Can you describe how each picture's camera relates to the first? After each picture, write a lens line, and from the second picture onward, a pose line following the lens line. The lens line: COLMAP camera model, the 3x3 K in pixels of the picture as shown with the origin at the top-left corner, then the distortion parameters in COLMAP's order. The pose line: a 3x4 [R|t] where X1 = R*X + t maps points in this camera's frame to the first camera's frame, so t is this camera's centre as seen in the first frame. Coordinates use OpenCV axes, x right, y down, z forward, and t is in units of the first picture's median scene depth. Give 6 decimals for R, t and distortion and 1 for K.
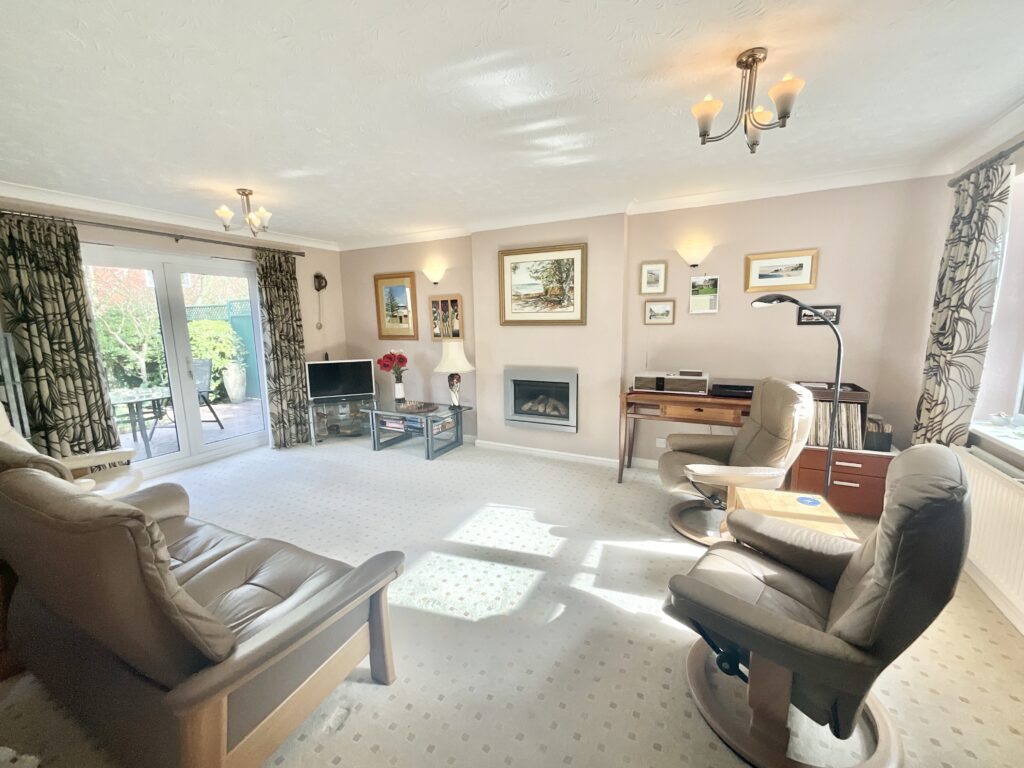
lens RADIAL K [[415.4, 0, 514.1], [0, 415.4, 381.7], [0, 0, 1]] dist [-0.002301, -0.000104]
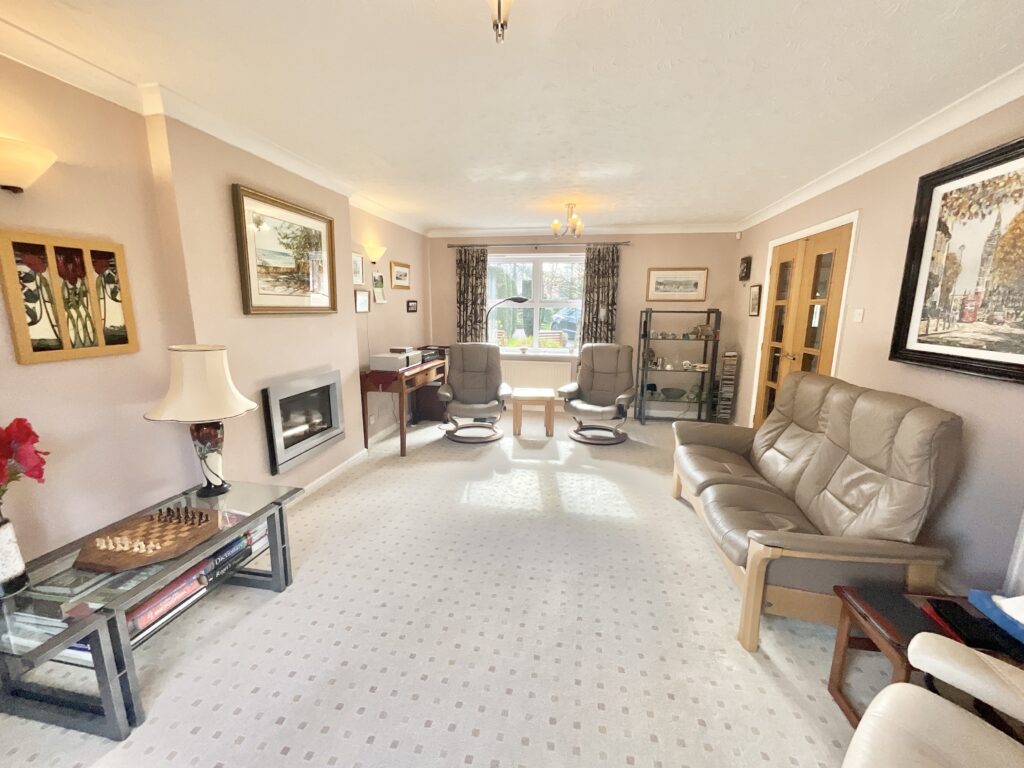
lens RADIAL K [[415.4, 0, 511.5], [0, 415.4, 384.4], [0, 0, 1]] dist [-0.002301, -0.000104]
pose [[-0.271358, -0.156885, 0.949606, -0.693779], [0.150942, 0.967481, 0.202971, -0.100682], [-0.950569, 0.198413, -0.238853, 0.790591]]
